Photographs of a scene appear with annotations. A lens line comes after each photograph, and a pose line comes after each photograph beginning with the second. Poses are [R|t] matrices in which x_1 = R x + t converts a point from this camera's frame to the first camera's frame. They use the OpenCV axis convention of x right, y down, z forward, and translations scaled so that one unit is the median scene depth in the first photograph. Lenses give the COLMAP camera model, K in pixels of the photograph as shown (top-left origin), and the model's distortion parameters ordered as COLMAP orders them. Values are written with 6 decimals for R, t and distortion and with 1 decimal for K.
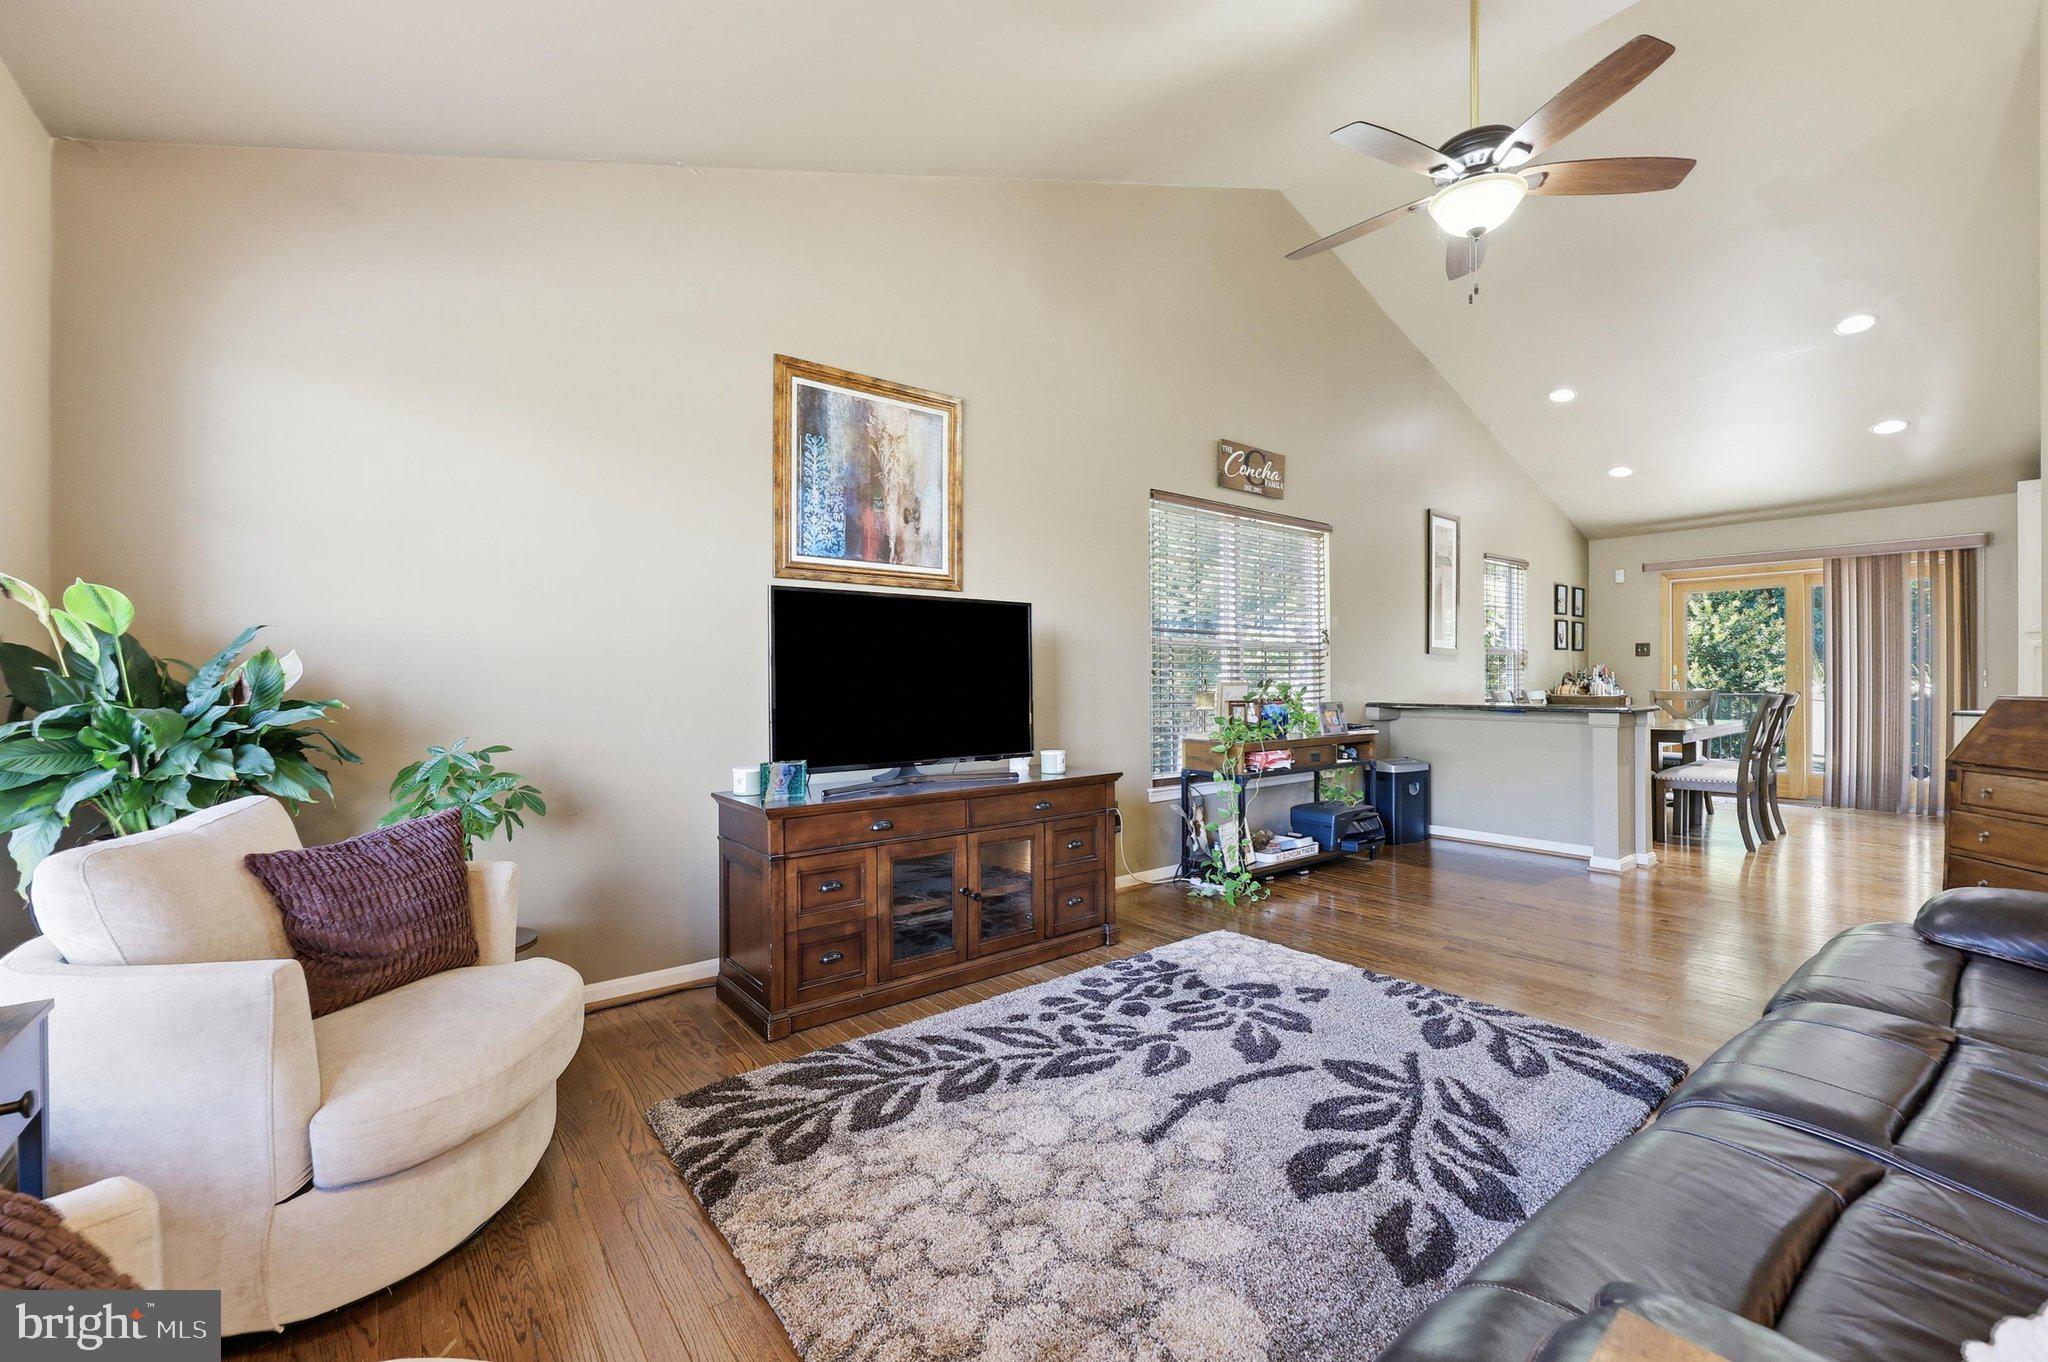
lens RADIAL K [[833.1, 0, 1030.8], [0, 833.1, 683.0], [0, 0, 1]] dist [0.000966, -0.000083]
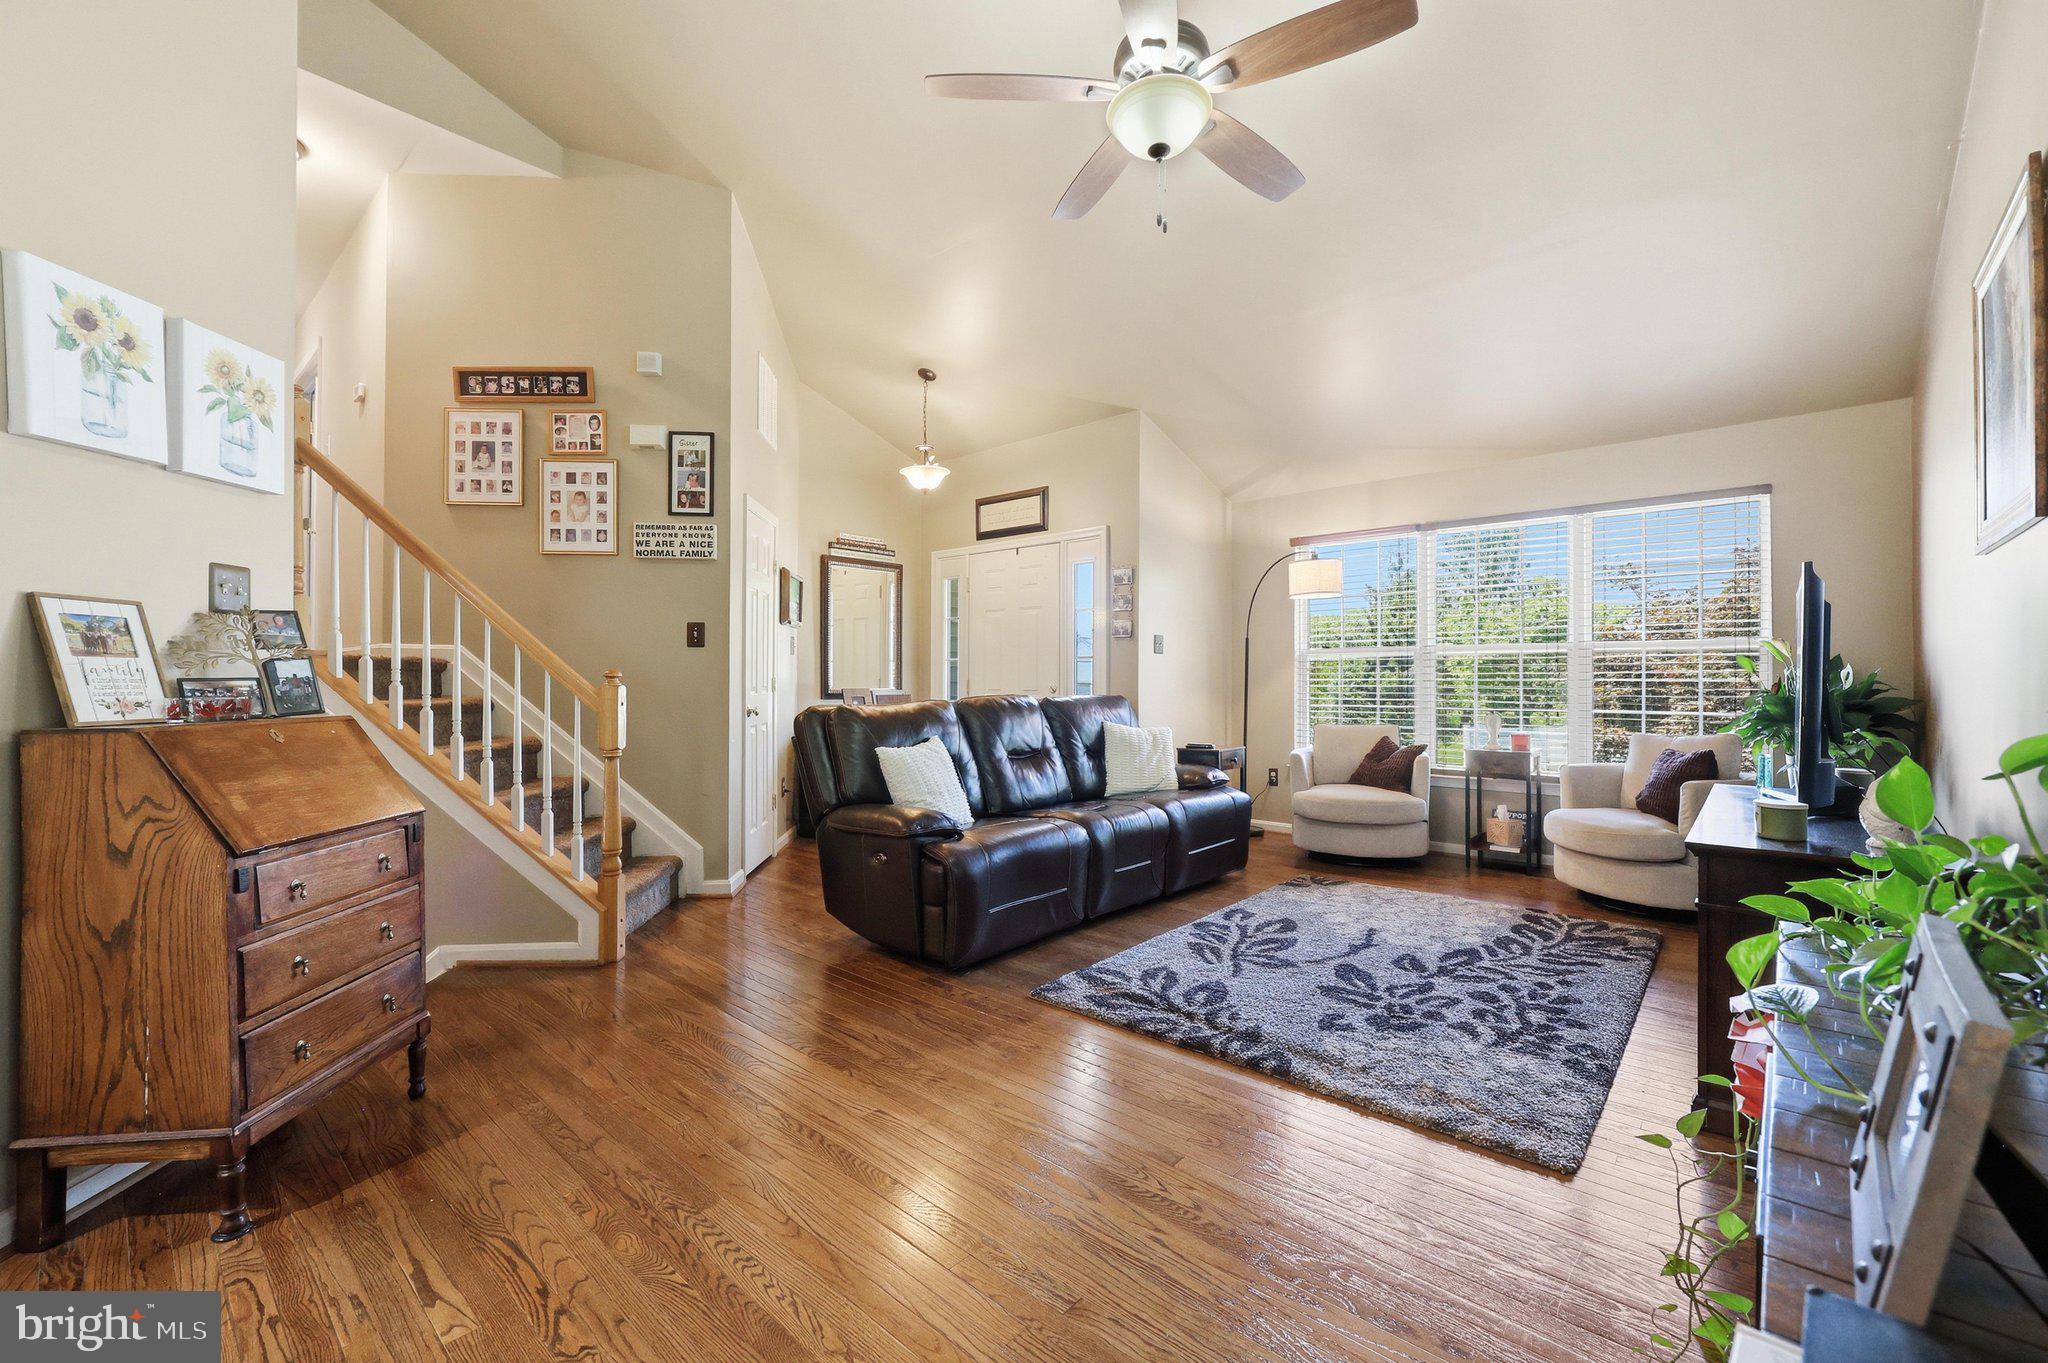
lens RADIAL K [[835.9, 0, 1037.0], [0, 835.9, 678.6], [0, 0, 1]] dist [-0.005205, 0.000362]
pose [[-0.983861, 0.003984, -0.178893, 0.872772], [0.002992, 0.999979, 0.005814, -0.016757], [0.178912, 0.005185, -0.983851, 1.949939]]
